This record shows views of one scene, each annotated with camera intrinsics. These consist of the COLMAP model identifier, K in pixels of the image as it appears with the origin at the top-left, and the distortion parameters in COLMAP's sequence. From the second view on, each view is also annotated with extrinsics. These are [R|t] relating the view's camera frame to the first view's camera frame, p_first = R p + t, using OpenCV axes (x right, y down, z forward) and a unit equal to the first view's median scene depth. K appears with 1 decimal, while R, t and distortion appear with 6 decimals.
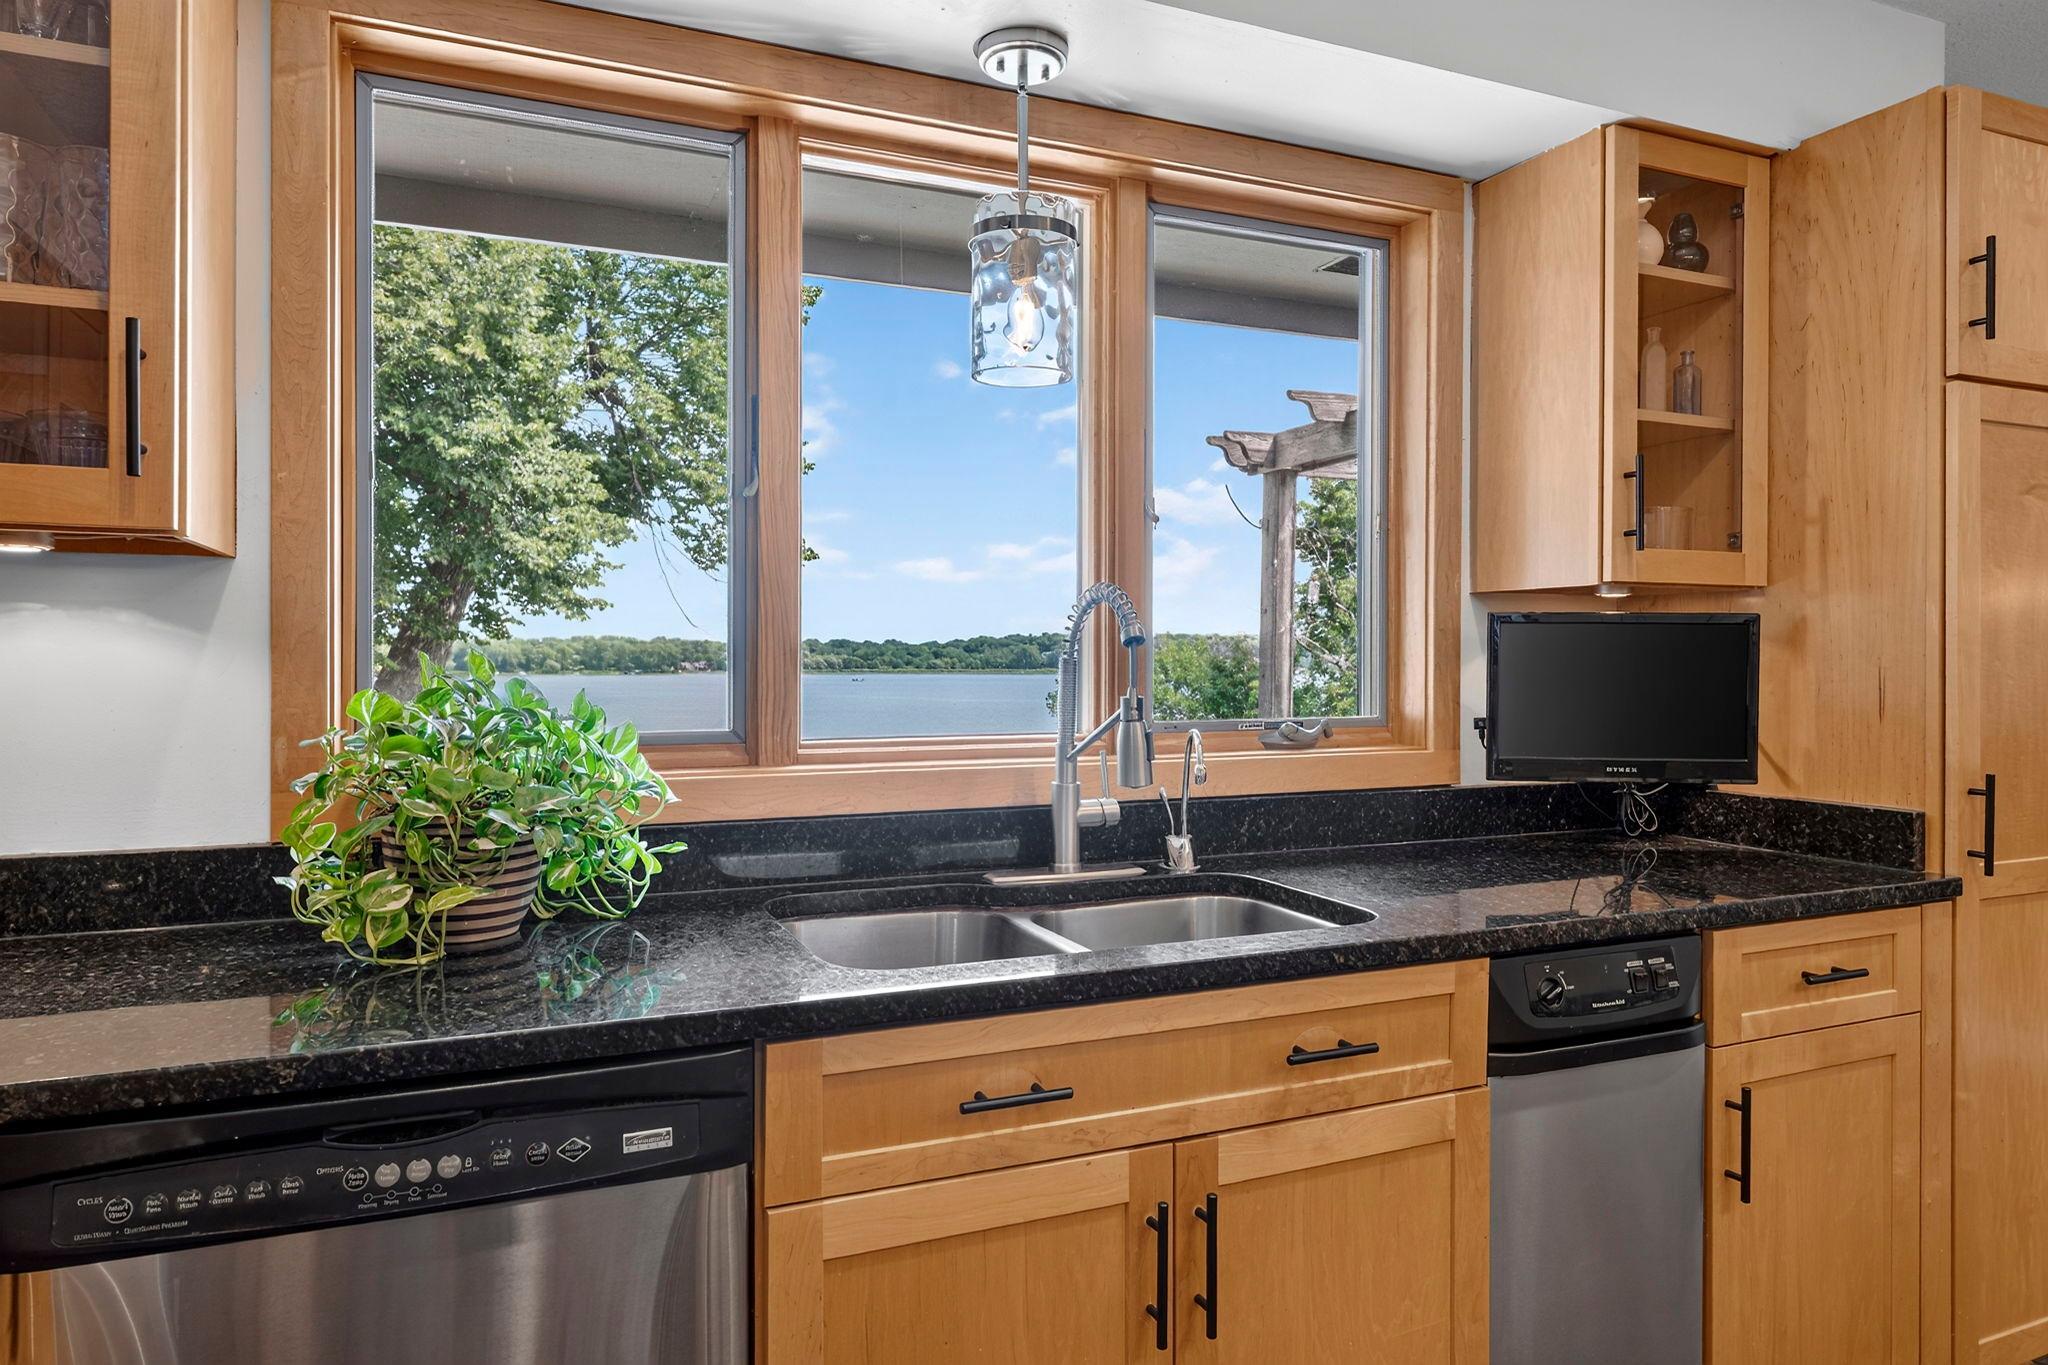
lens RADIAL K [[1174.5, 0, 1027.8], [0, 1174.5, 677.1], [0, 0, 1]] dist [0.005953, 0.002311]
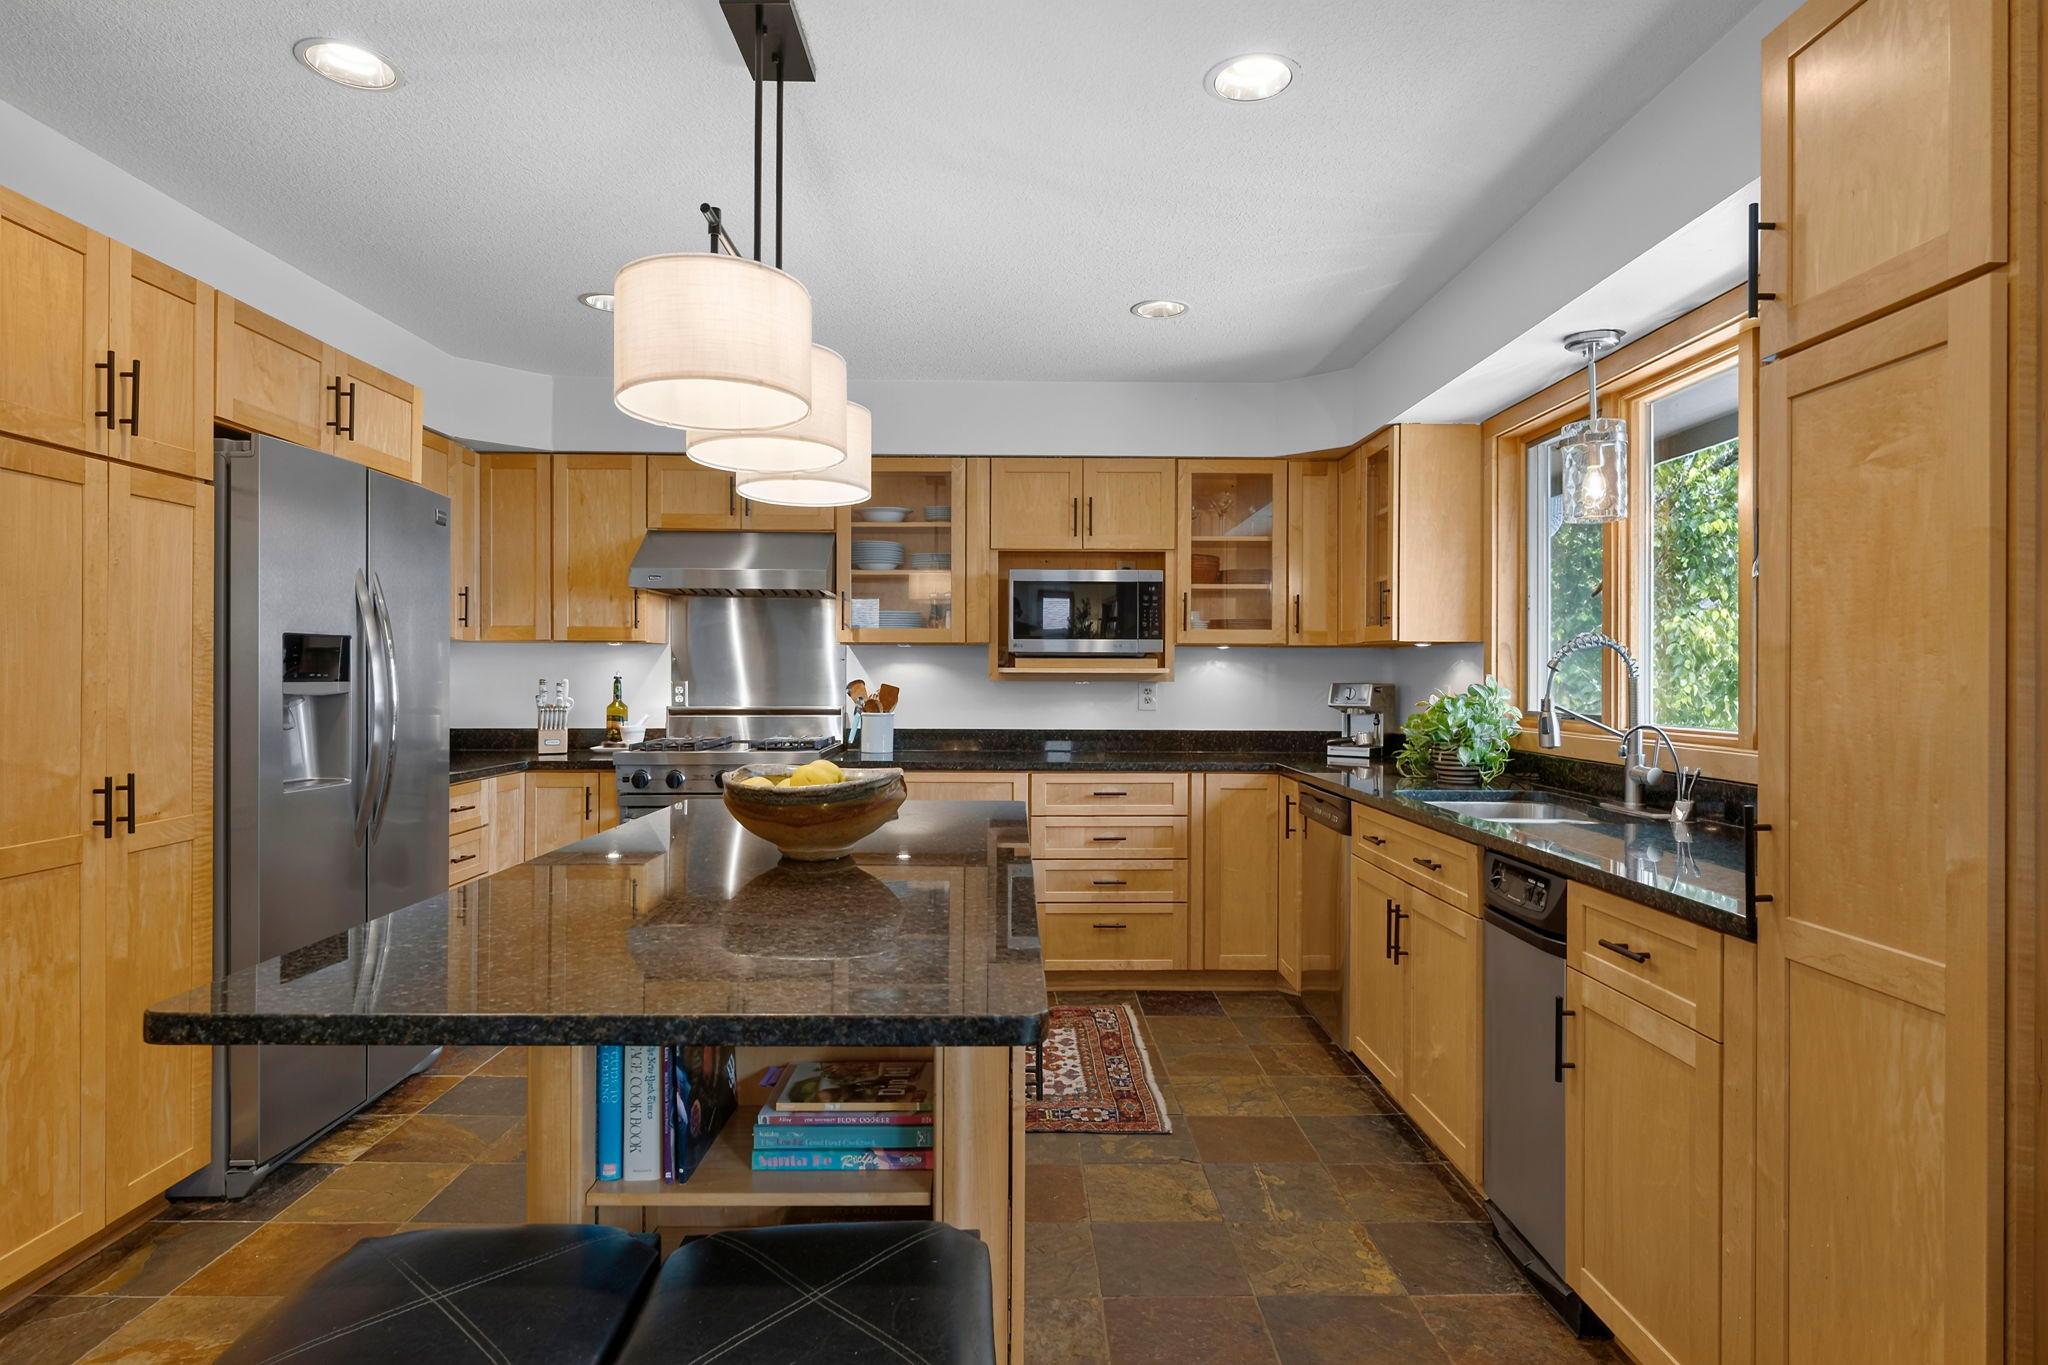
lens RADIAL K [[1174.5, 0, 1027.8], [0, 1174.5, 677.1], [0, 0, 1]] dist [0.005953, 0.002311]
pose [[-0.377706, 0.001856, -0.925924, 1.858088], [-0.003767, 0.999987, 0.003541, -0.018743], [0.925918, 0.004826, -0.377693, 0.833096]]
